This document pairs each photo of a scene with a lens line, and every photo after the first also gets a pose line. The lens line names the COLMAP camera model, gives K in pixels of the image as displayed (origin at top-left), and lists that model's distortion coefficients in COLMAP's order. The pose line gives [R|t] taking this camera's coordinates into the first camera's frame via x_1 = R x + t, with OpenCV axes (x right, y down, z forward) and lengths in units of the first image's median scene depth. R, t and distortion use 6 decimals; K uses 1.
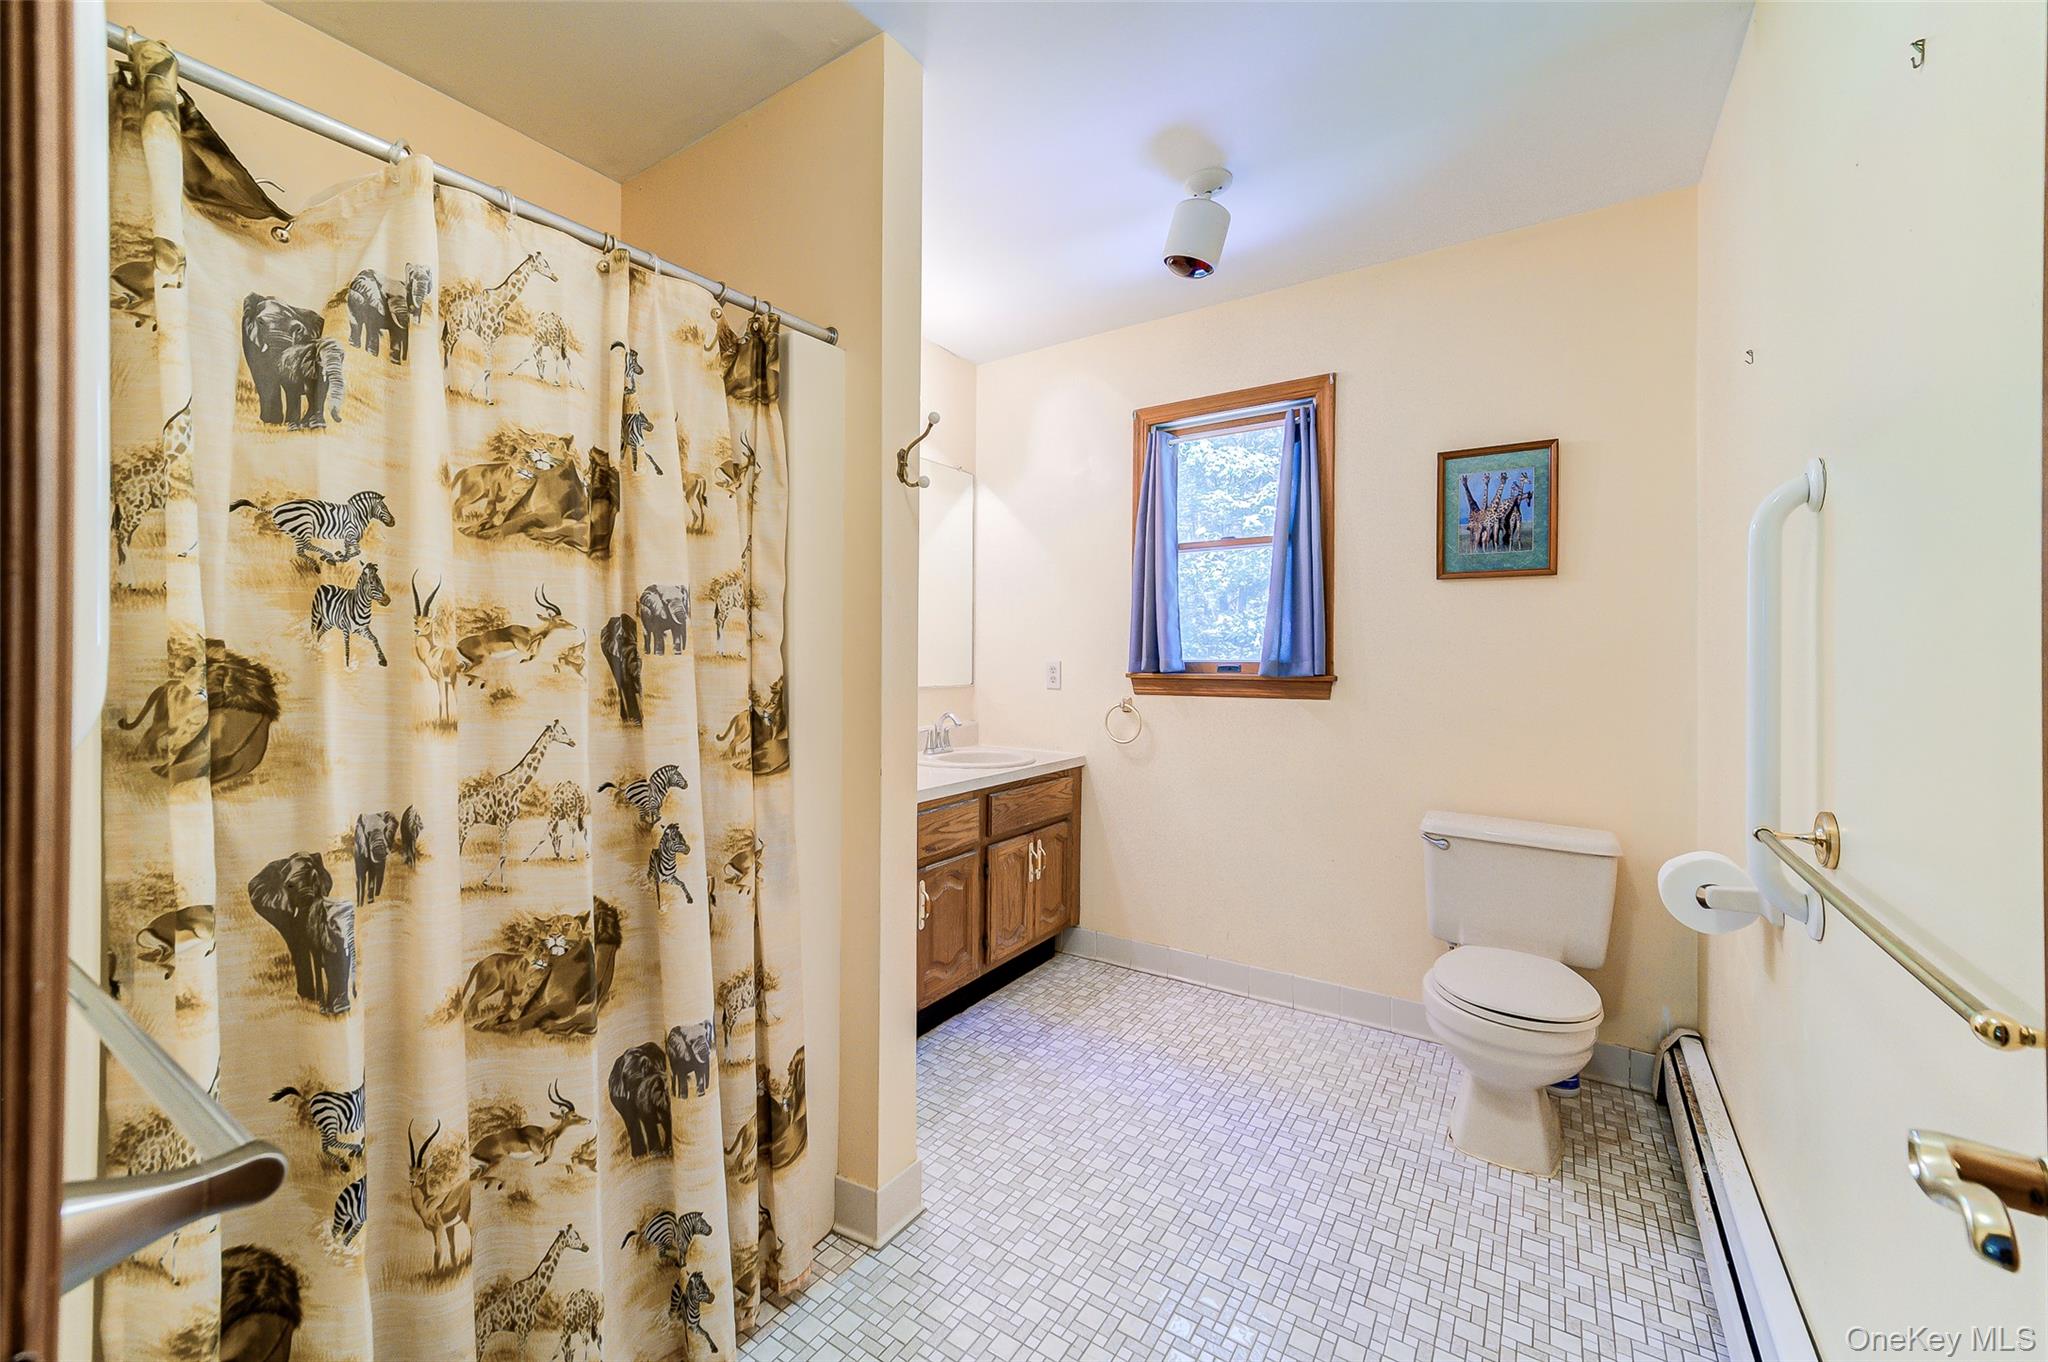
lens RADIAL K [[827.6, 0, 1022.0], [0, 827.6, 671.3], [0, 0, 1]] dist [0.006687, 0.000269]
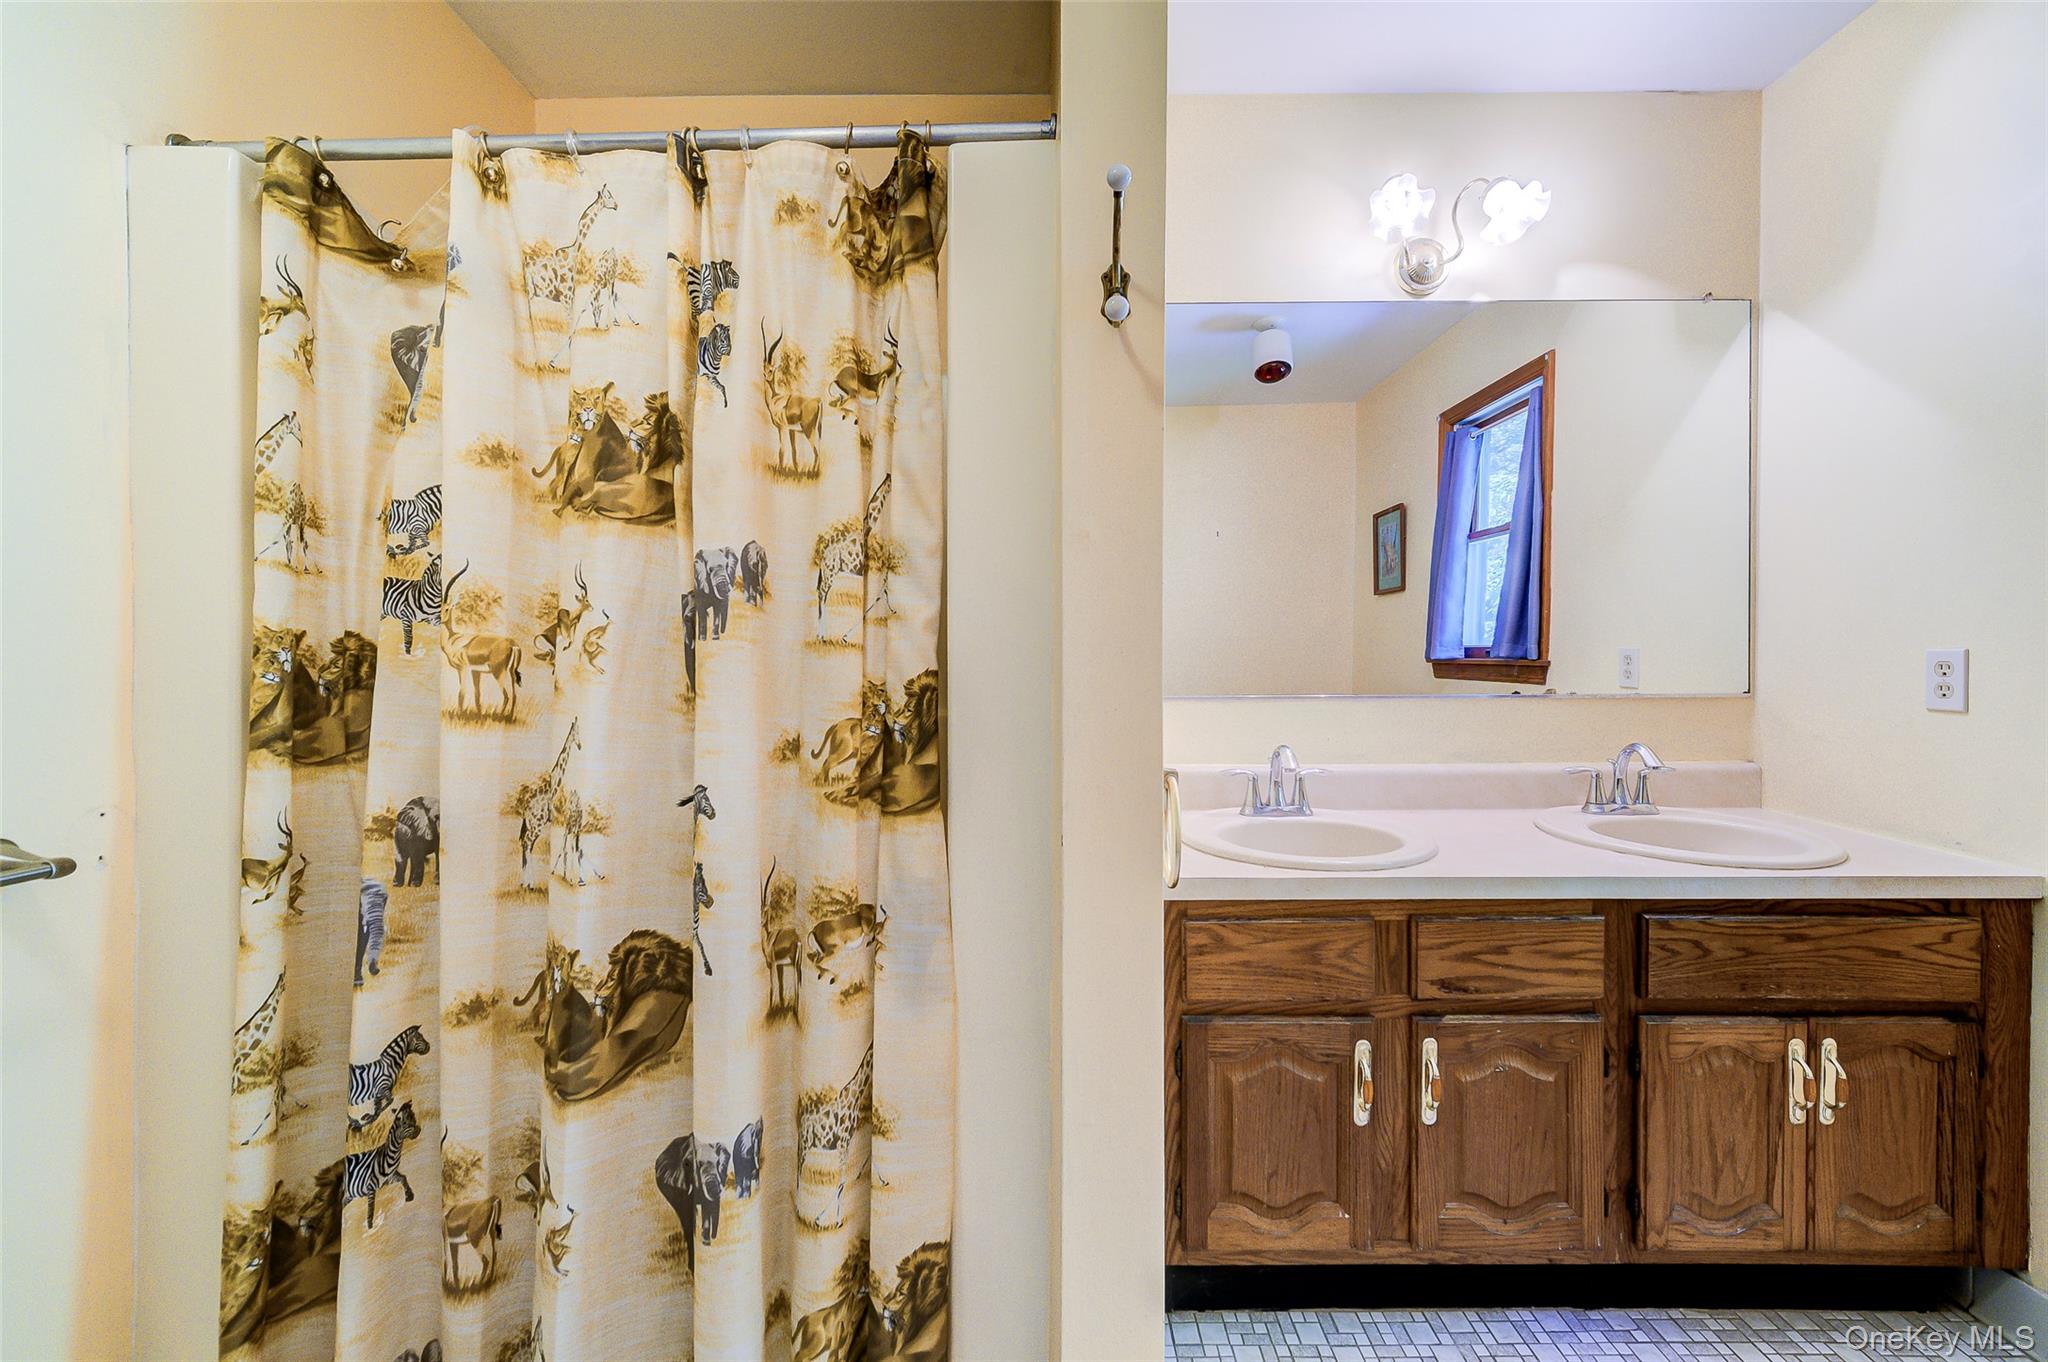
lens RADIAL K [[827.6, 0, 1023.2], [0, 827.6, 666.9], [0, 0, 1]] dist [0.006687, 0.000269]
pose [[0.538916, 0.008115, -0.842320, 0.318993], [-0.008580, 0.999955, 0.004144, -0.000606], [0.842316, 0.004993, 0.538961, 0.715394]]
